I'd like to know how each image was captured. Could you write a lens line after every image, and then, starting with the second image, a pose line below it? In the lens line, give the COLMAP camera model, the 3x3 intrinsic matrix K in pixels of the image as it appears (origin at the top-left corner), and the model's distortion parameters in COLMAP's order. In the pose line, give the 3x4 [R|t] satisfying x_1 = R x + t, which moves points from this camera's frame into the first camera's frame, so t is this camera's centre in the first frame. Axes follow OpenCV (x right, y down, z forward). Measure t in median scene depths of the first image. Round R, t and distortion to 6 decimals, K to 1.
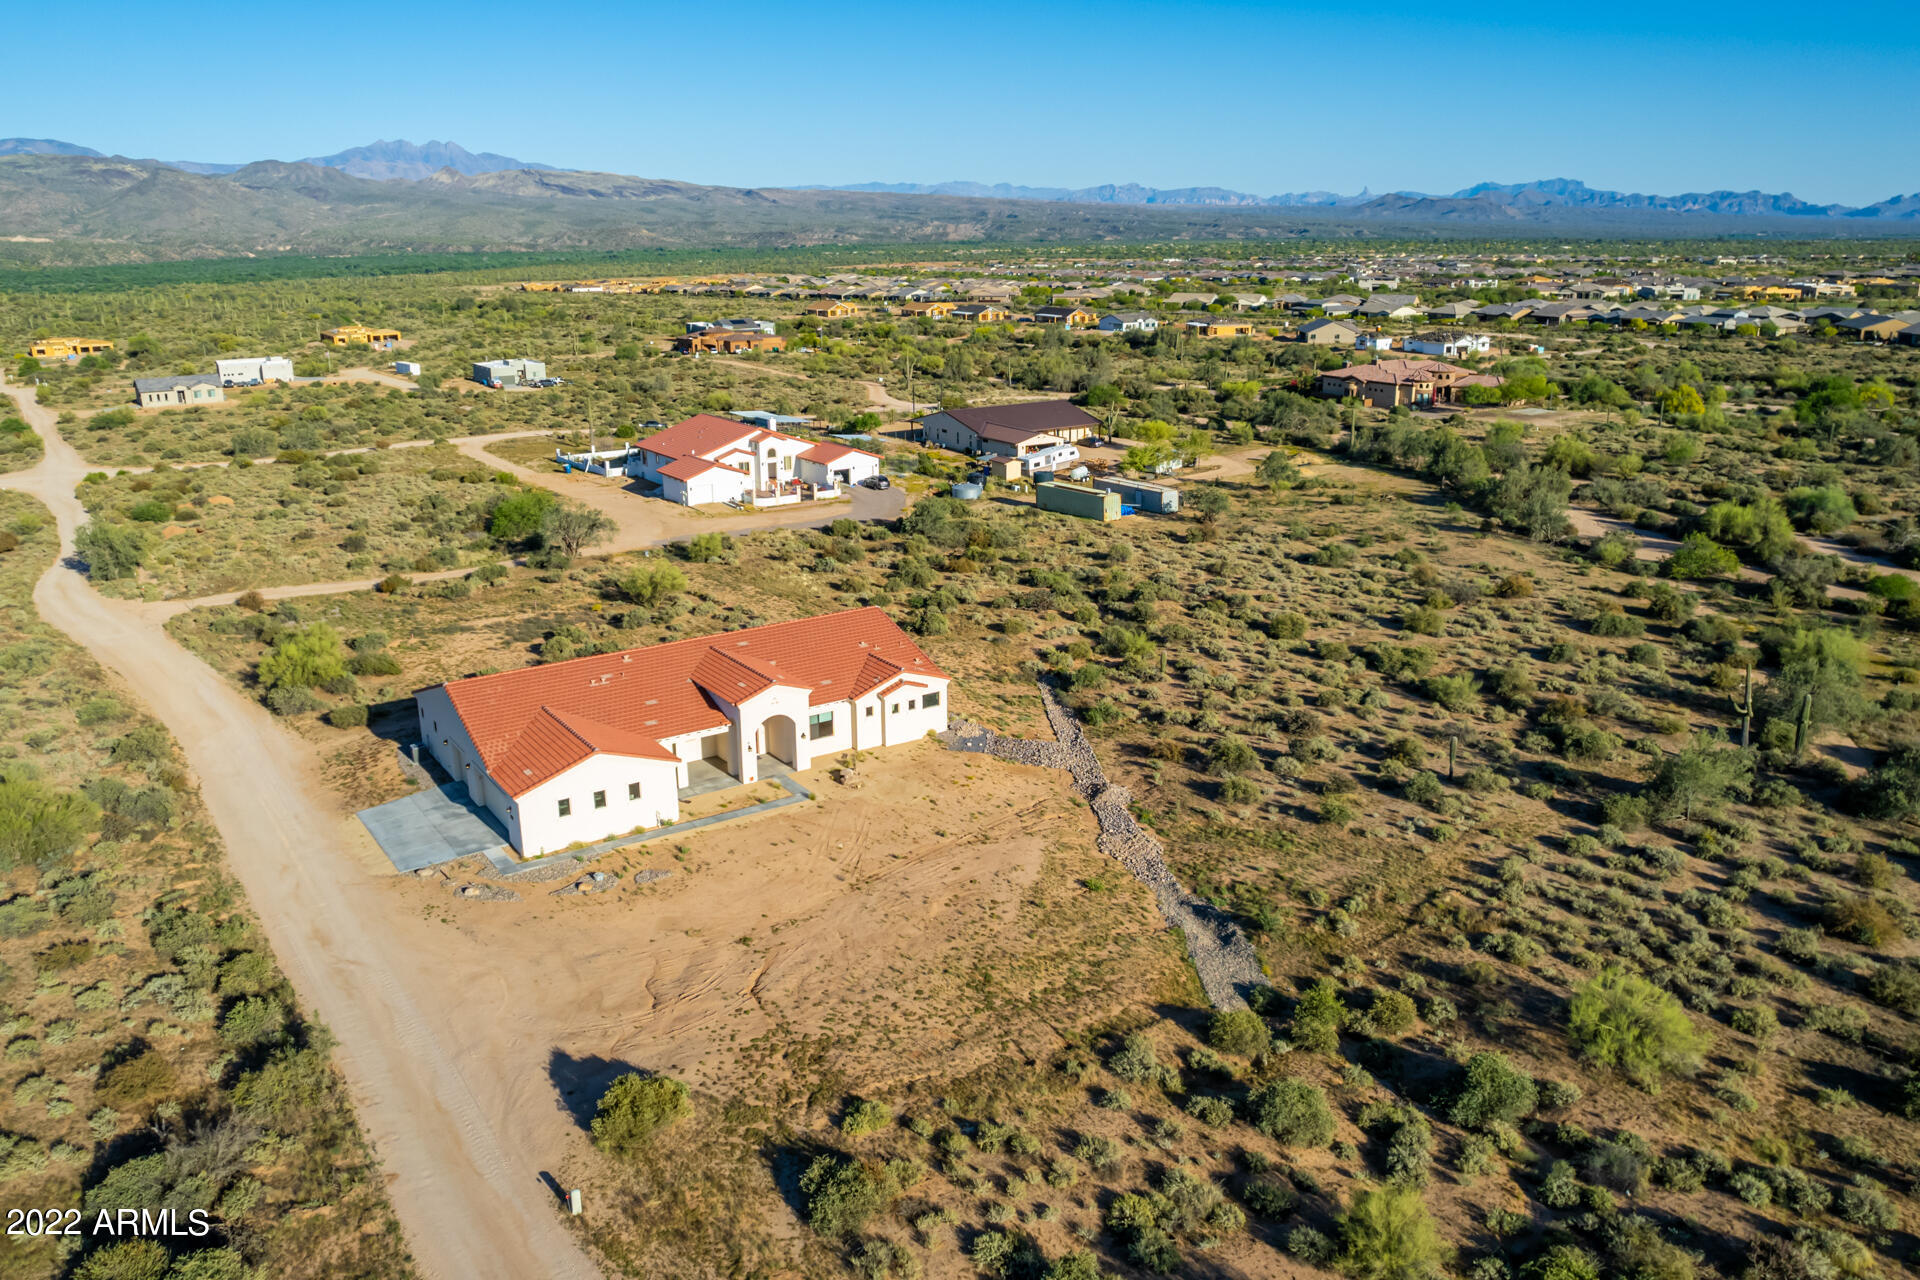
lens RADIAL K [[1453.4, 0, 961.7], [0, 1453.4, 645.0], [0, 0, 1]] dist [-0.070448, 0.056699]
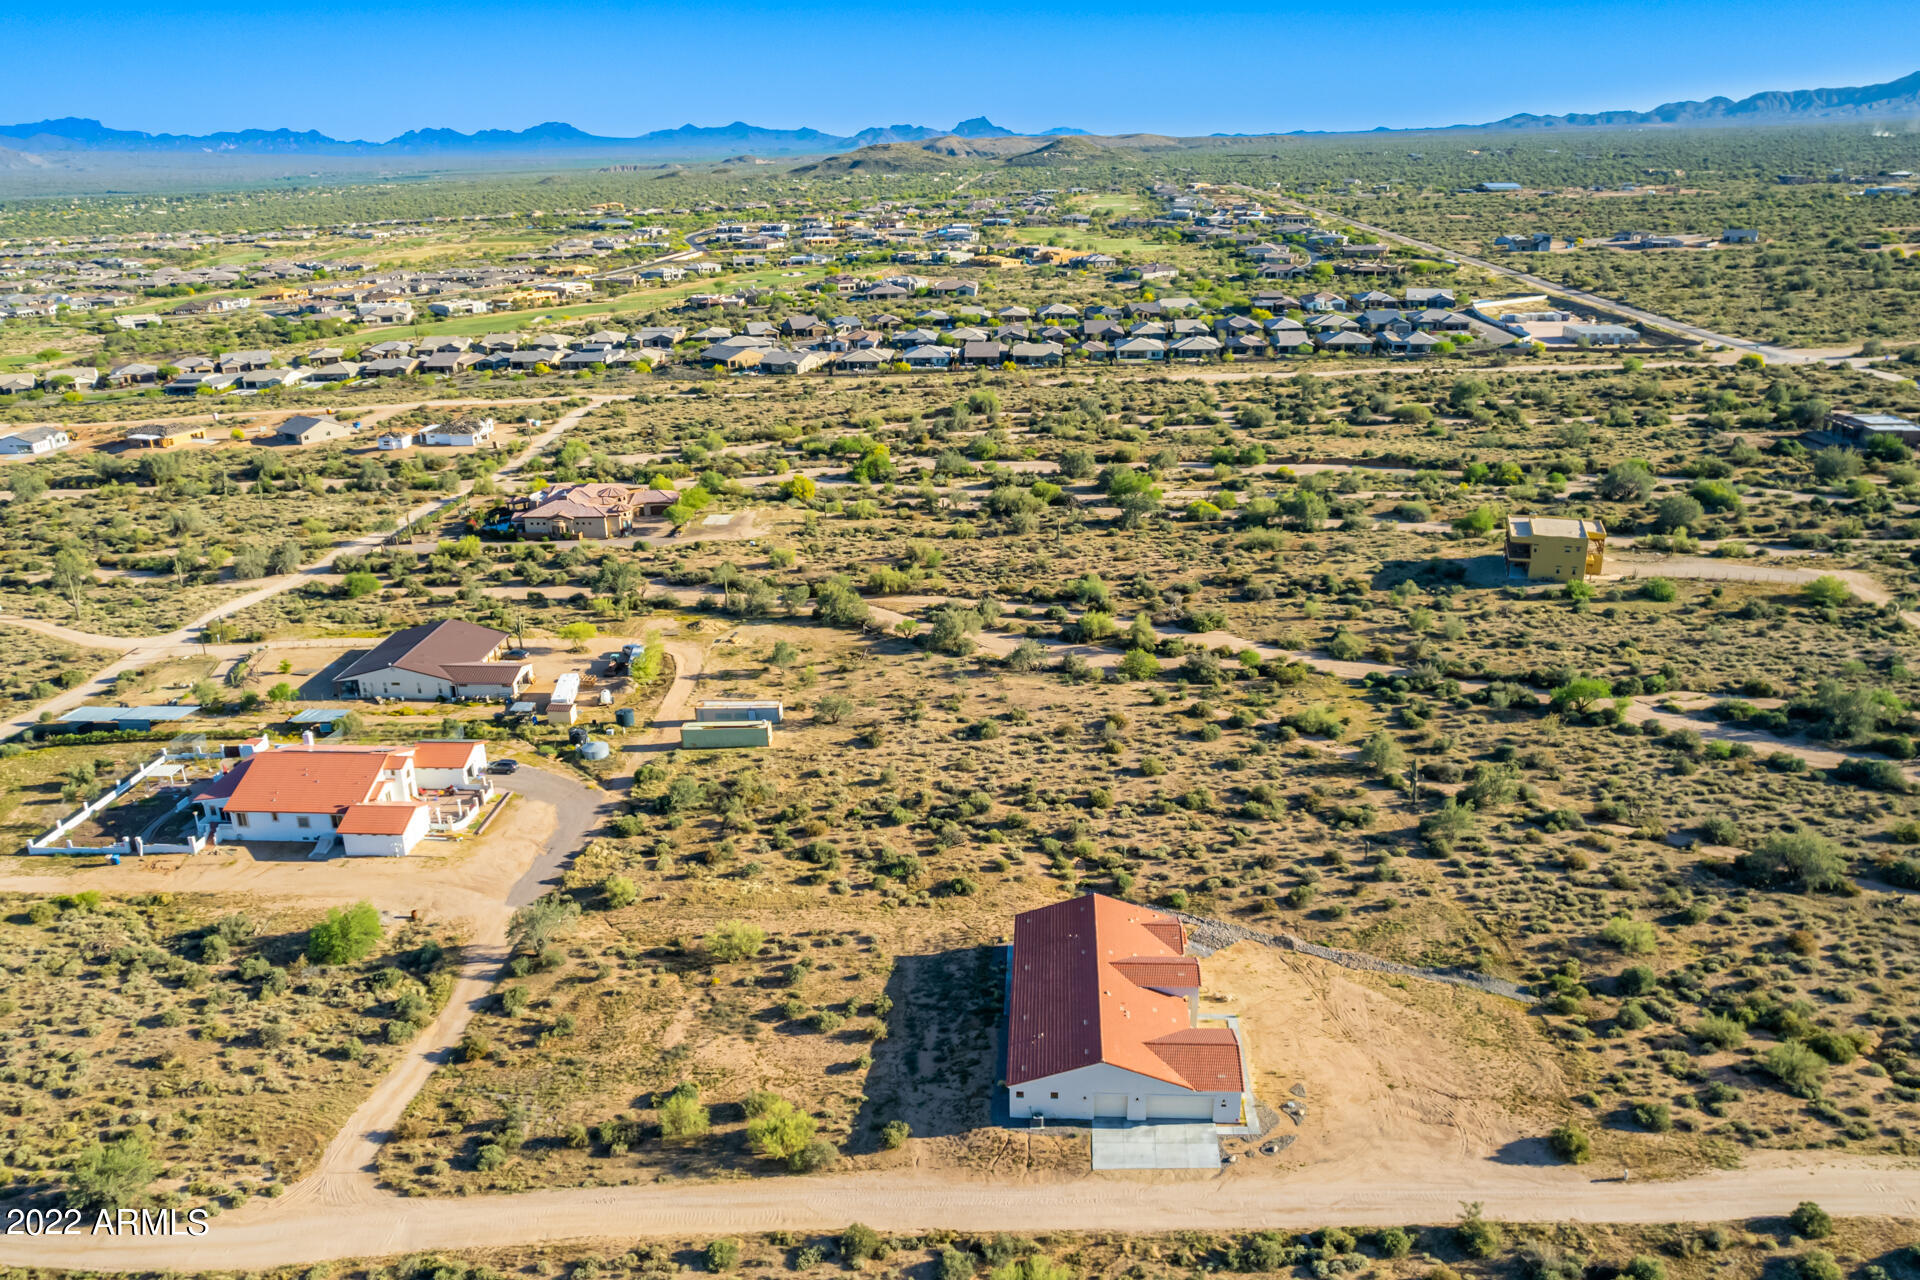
lens RADIAL K [[1453.4, 0, 962.7], [0, 1453.4, 644.3], [0, 0, 1]] dist [-0.070448, 0.056699]
pose [[0.612607, -0.270429, 0.742685, -1.271597], [0.241145, 0.958794, 0.150209, -0.569984], [-0.752703, 0.087076, 0.652577, 0.081142]]
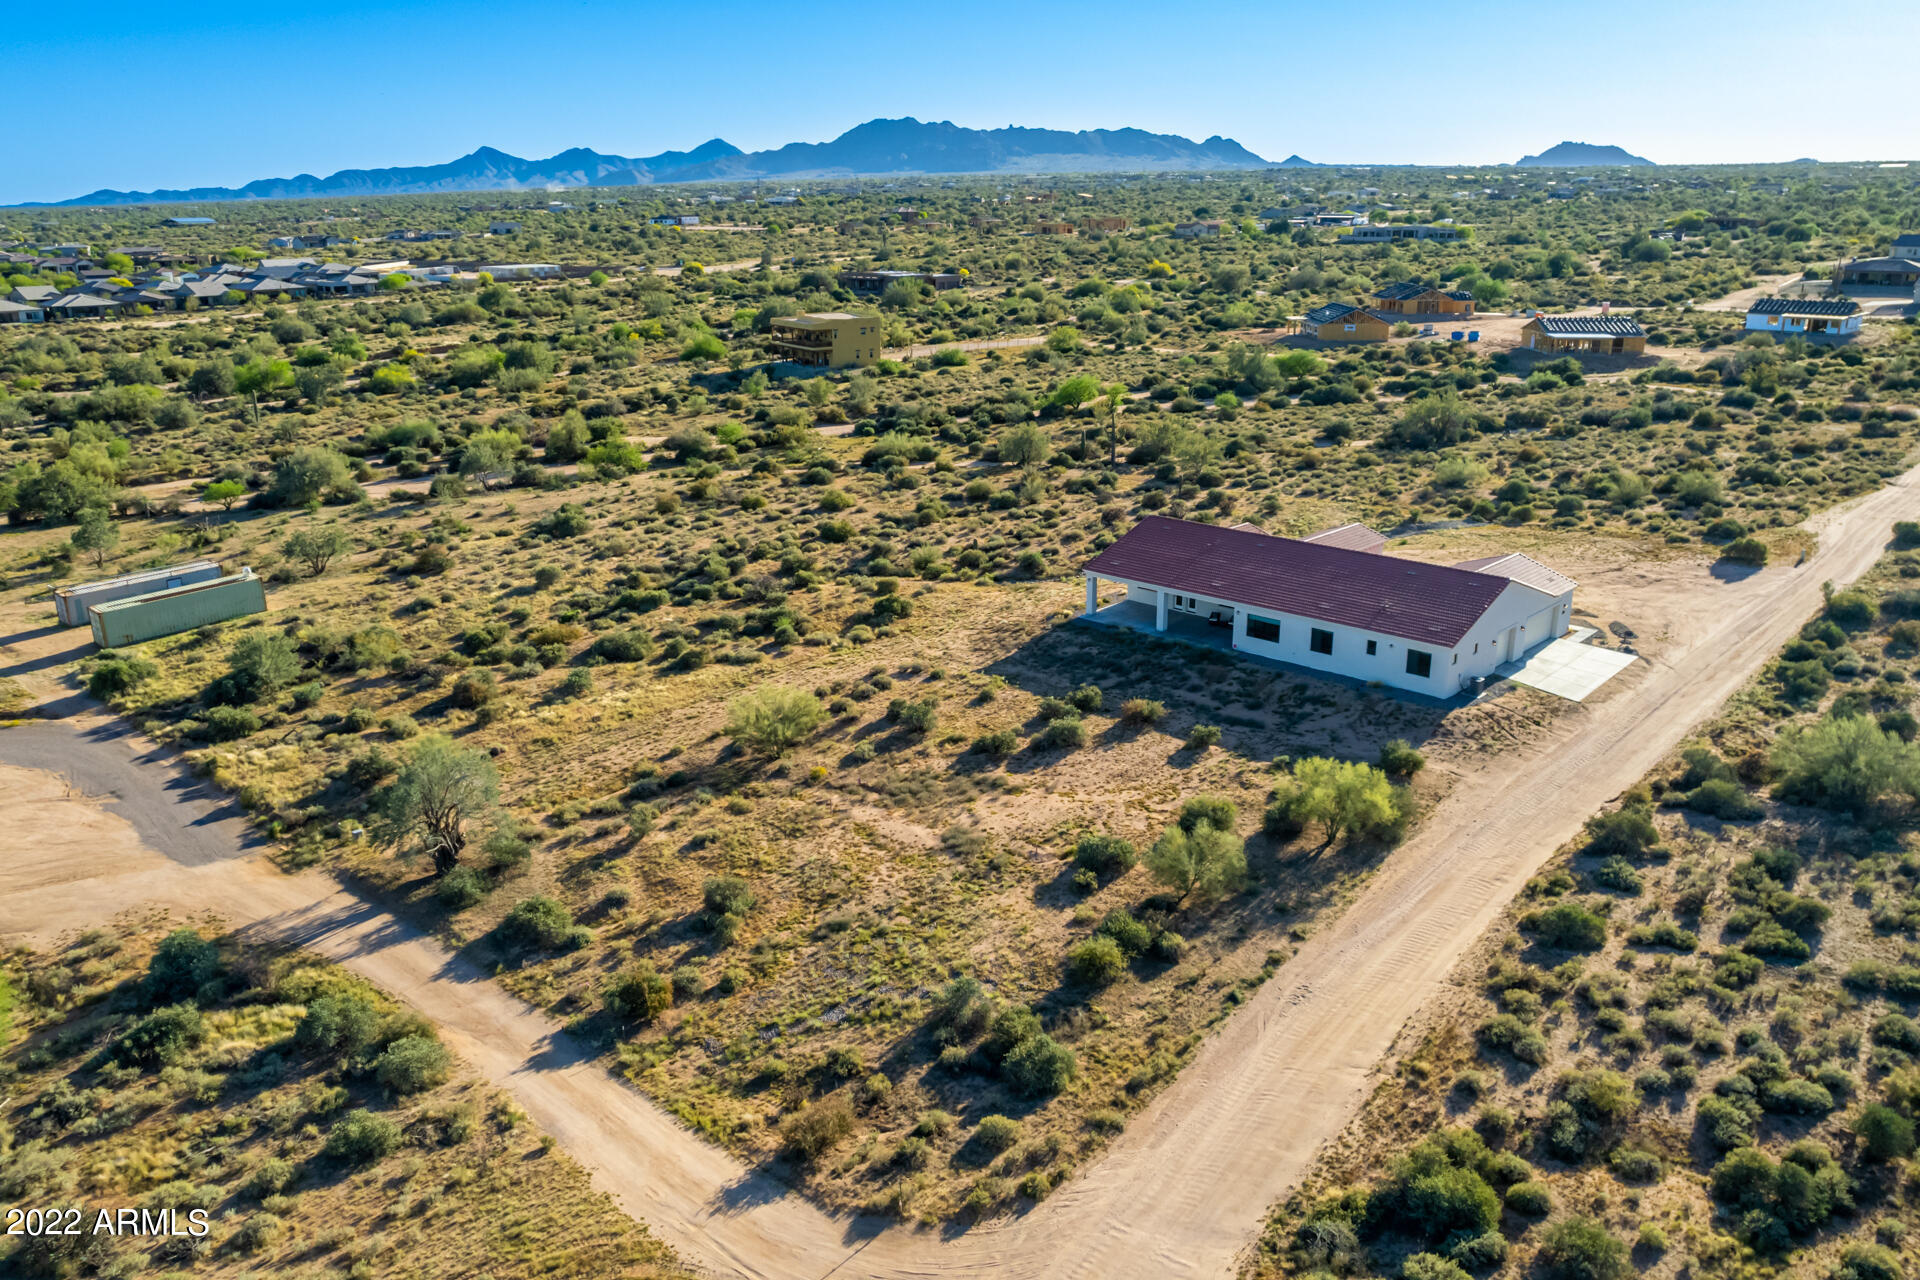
lens RADIAL K [[1453.4, 0, 964.2], [0, 1453.4, 636.4], [0, 0, 1]] dist [-0.070448, 0.056699]
pose [[-0.219651, -0.278928, 0.934855, -1.179270], [0.286903, 0.897413, 0.335166, -0.383911], [-0.932438, 0.341832, -0.117092, 1.364823]]
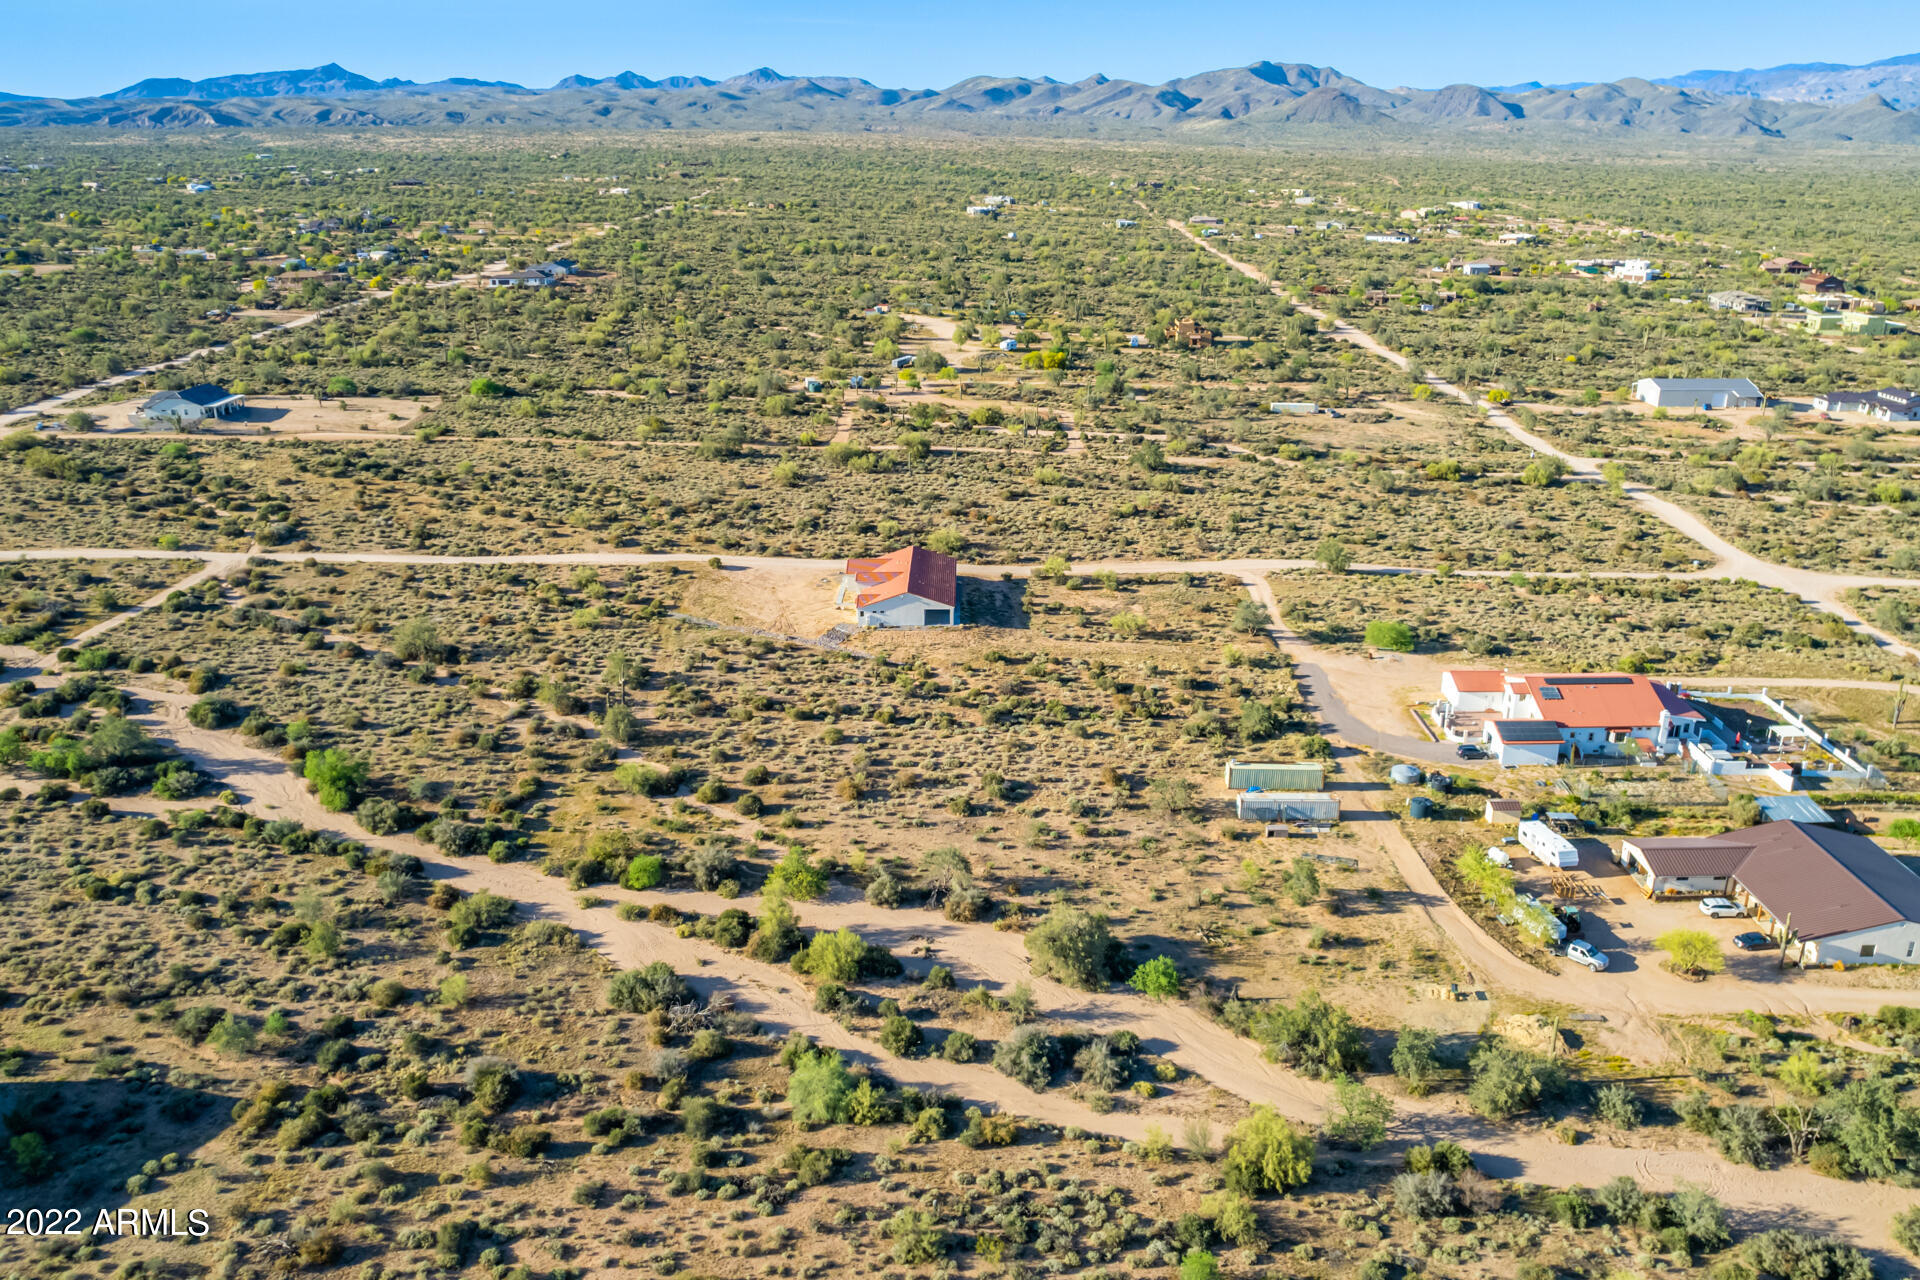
lens RADIAL K [[1453.4, 0, 964.1], [0, 1453.4, 647.0], [0, 0, 1]] dist [-0.070448, 0.056699]
pose [[-0.563406, 0.290968, -0.773247, 1.962788], [-0.224868, 0.846590, 0.482411, -1.249503], [0.794989, 0.445672, -0.411545, 2.269226]]
